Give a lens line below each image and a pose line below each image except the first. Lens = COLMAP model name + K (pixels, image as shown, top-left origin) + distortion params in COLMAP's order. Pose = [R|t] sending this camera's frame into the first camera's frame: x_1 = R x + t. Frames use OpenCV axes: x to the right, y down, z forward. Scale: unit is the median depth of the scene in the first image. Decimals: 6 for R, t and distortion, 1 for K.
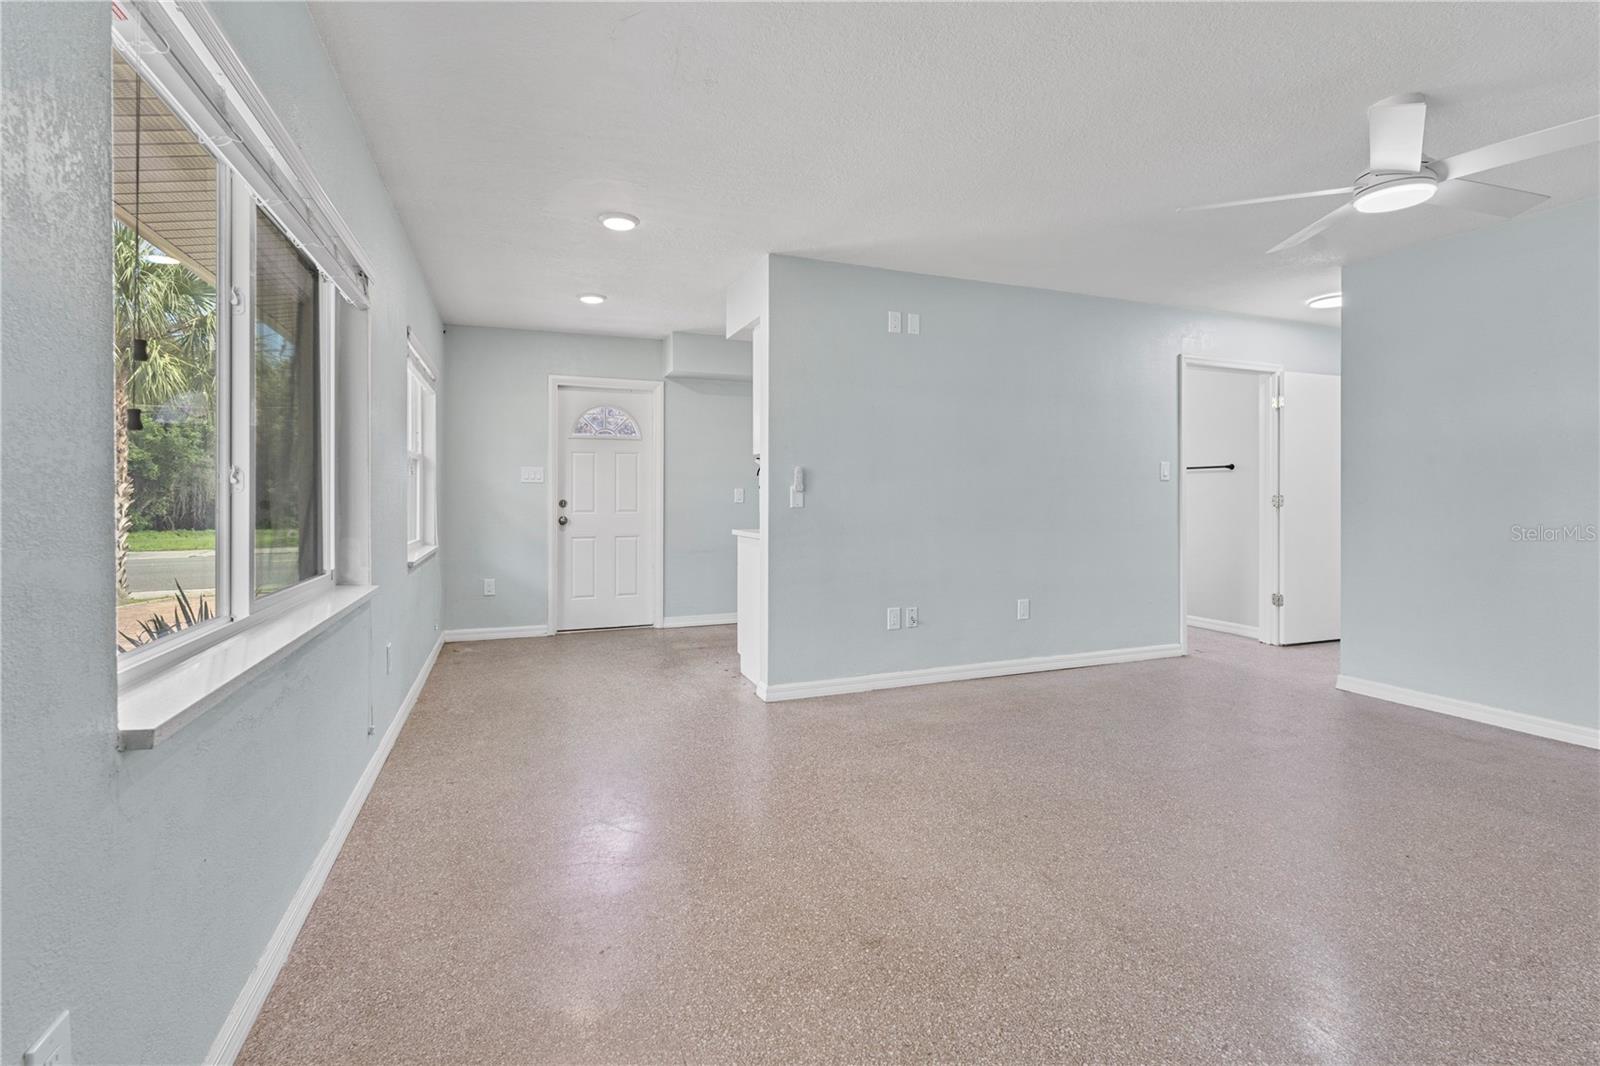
lens RADIAL K [[726.4, 0, 806.4], [0, 726.4, 504.0], [0, 0, 1]] dist [-0.002210, -0.000689]
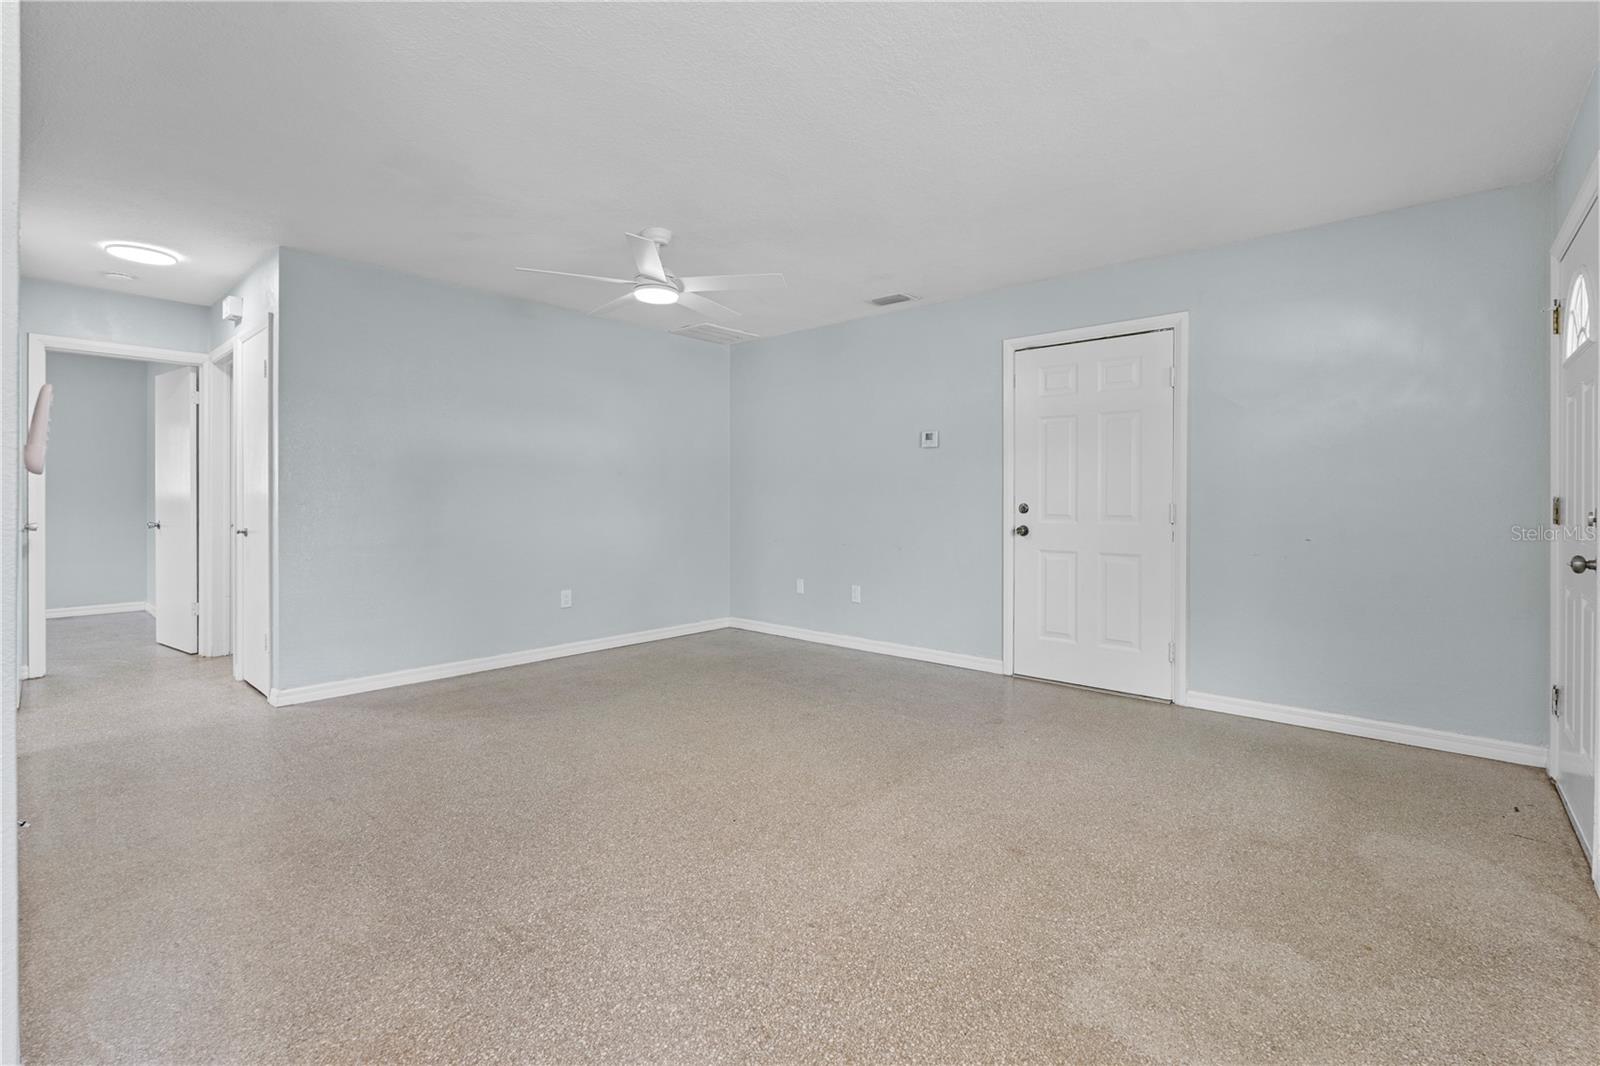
lens RADIAL K [[710.8, 0, 785.4], [0, 710.8, 486.3], [0, 0, 1]] dist [-0.000522, -0.000414]
pose [[-0.437652, 0.017769, 0.898969, -0.632462], [0.001527, 0.999818, -0.019018, -0.014097], [-0.899143, -0.006950, -0.437600, 1.394389]]
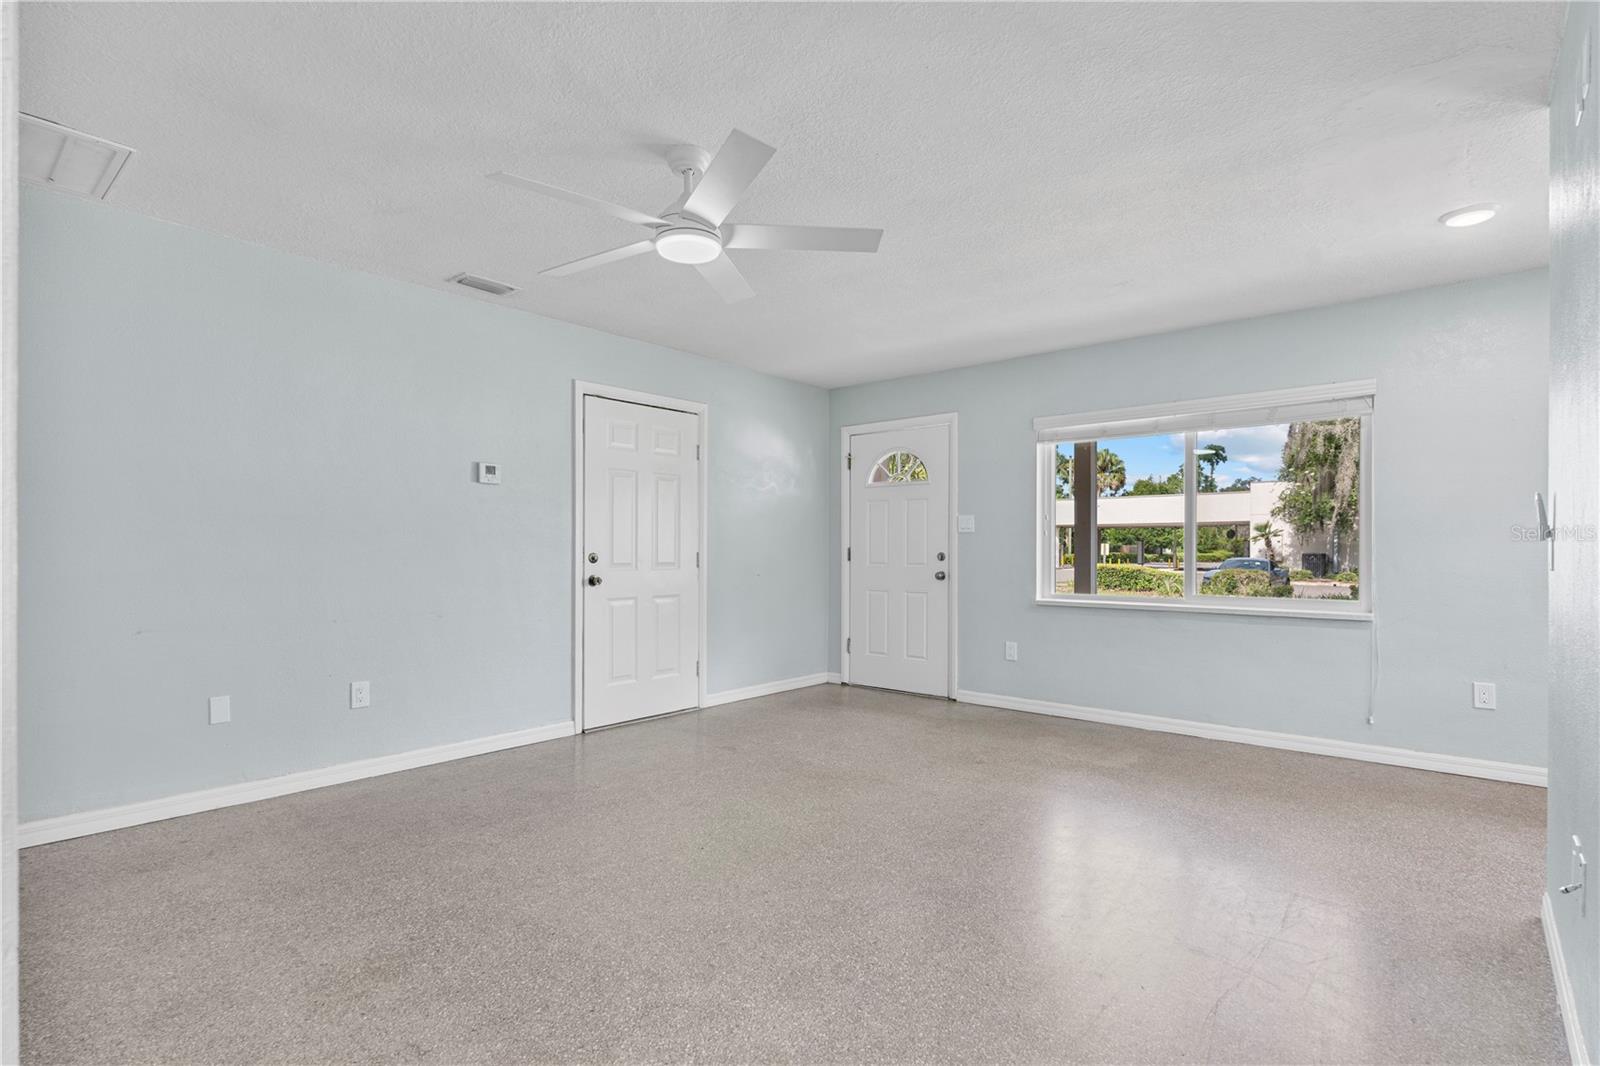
lens RADIAL K [[775.8, 0, 803.9], [0, 775.8, 539.6], [0, 0, 1]] dist [-0.018209, -0.000239]
pose [[-0.889150, -0.004288, -0.457596, 1.149031], [0.000123, 0.999954, -0.009608, -0.018356], [0.457616, -0.008599, -0.889108, 2.016231]]
